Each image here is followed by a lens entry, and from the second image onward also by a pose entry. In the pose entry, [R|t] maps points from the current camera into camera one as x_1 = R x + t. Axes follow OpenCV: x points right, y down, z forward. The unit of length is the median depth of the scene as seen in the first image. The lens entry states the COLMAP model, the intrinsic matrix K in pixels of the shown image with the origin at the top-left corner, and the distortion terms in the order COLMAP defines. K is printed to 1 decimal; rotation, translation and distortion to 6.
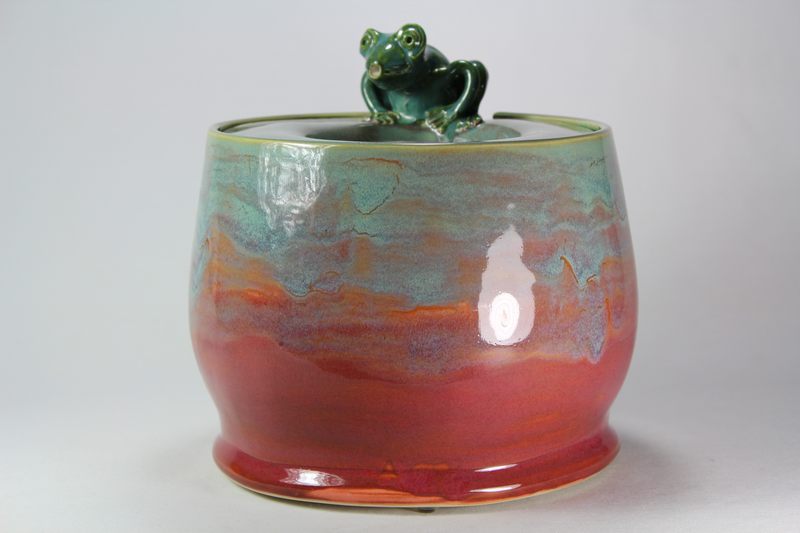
lens RADIAL K [[1880.7, 0, 400.0], [0, 1880.7, 266.5], [0, 0, 1]] dist [0.012105, -0.140631]
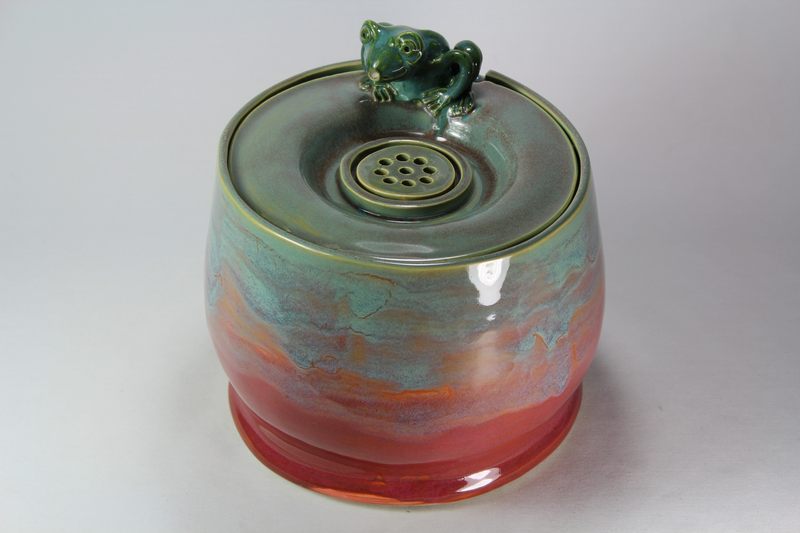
lens RADIAL K [[1880.7, 0, 400.0], [0, 1880.7, 266.5], [0, 0, 1]] dist [0.012105, -0.140631]
pose [[0.999754, 0.022173, -0.000126, 0.004429], [-0.019696, 0.890654, 0.454254, -0.556992], [0.010185, -0.454140, 0.890872, 0.008456]]
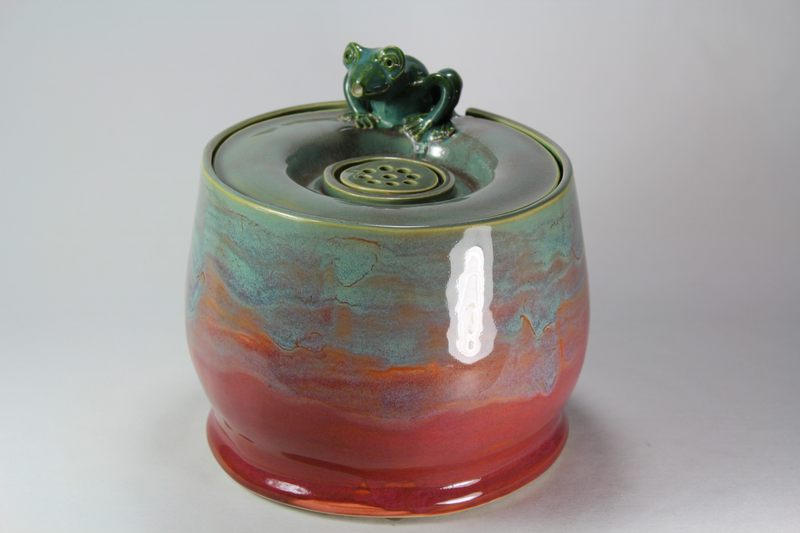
lens RADIAL K [[1880.7, 0, 400.0], [0, 1880.7, 266.5], [0, 0, 1]] dist [0.012105, -0.140631]
pose [[0.999645, 0.019590, 0.018069, -0.007004], [-0.023340, 0.970812, 0.238704, -0.299958], [-0.012865, -0.239041, 0.970924, -0.078688]]
